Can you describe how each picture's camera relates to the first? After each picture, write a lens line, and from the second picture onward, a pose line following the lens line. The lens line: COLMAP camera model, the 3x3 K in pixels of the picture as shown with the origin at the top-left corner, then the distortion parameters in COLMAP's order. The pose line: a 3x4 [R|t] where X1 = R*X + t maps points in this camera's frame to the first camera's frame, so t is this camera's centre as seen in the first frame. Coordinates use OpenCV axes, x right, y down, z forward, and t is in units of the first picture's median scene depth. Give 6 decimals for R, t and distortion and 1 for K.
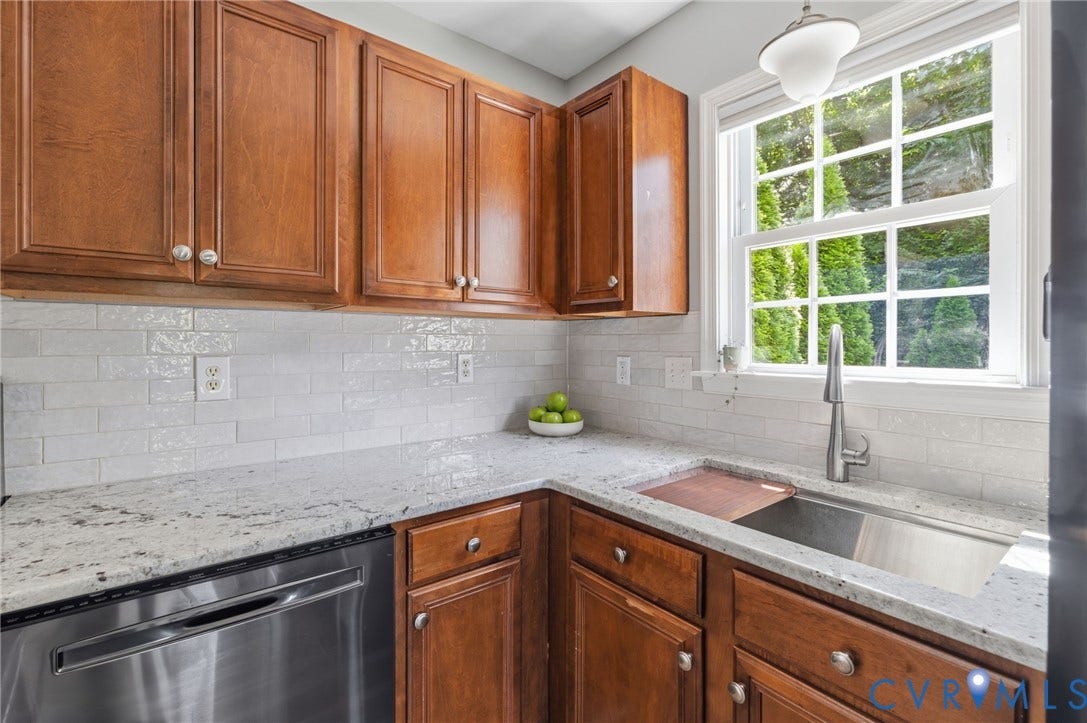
lens RADIAL K [[483.8, 0, 530.0], [0, 483.8, 346.8], [0, 0, 1]] dist [-0.006922, 0.000521]
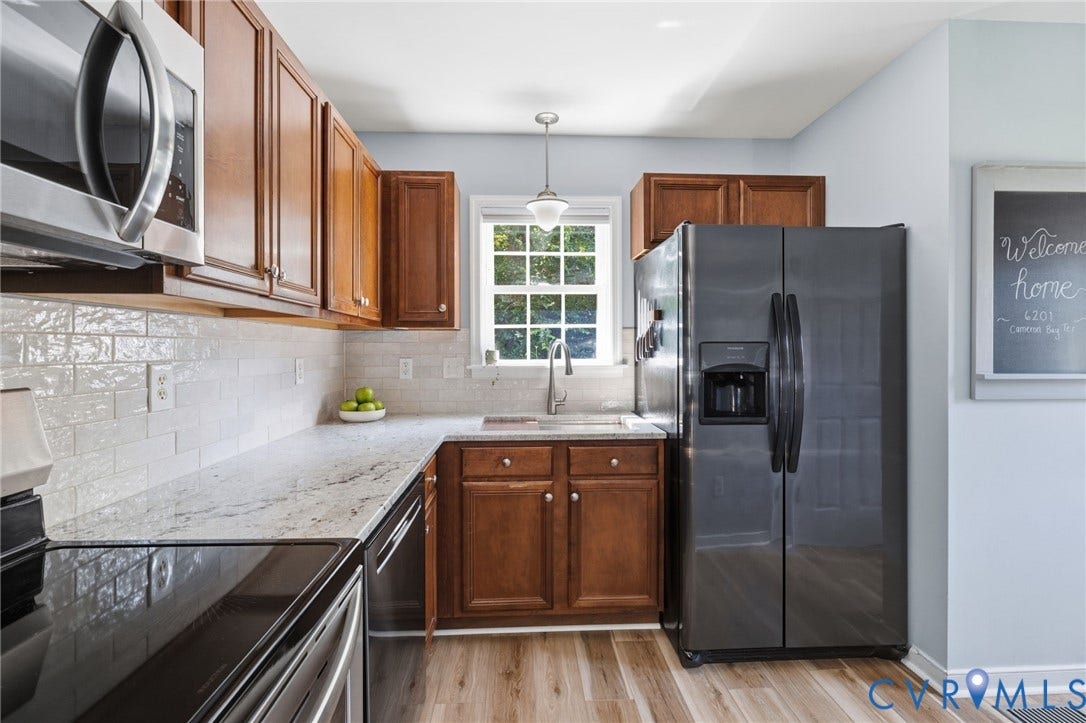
lens RADIAL K [[483.3, 0, 544.5], [0, 483.3, 348.9], [0, 0, 1]] dist [-0.006922, 0.000521]
pose [[0.565115, -0.004595, 0.825000, -1.004571], [0.010609, 0.999942, -0.001698, -0.000218], [-0.824944, 0.009712, 0.565131, -0.139269]]
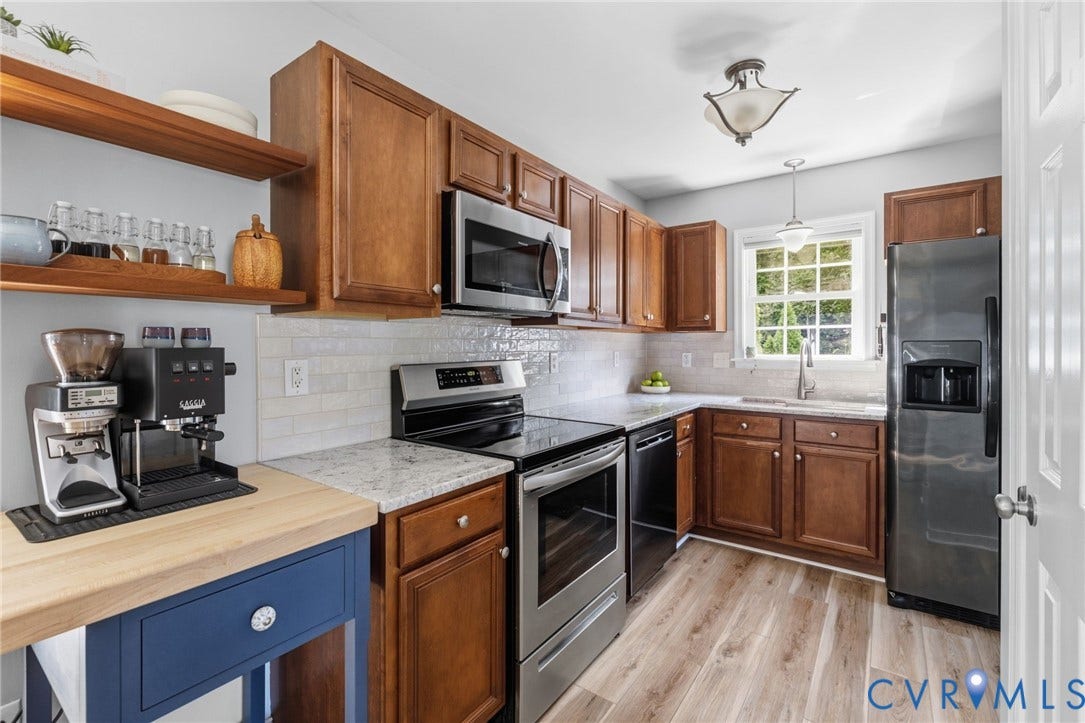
lens RADIAL K [[482.9, 0, 532.0], [0, 482.9, 348.0], [0, 0, 1]] dist [-0.006922, 0.000521]
pose [[0.960325, -0.003969, 0.278854, -1.323310], [0.004912, 0.999984, -0.002685, 0.005920], [-0.278839, 0.003948, 0.960330, -0.963098]]
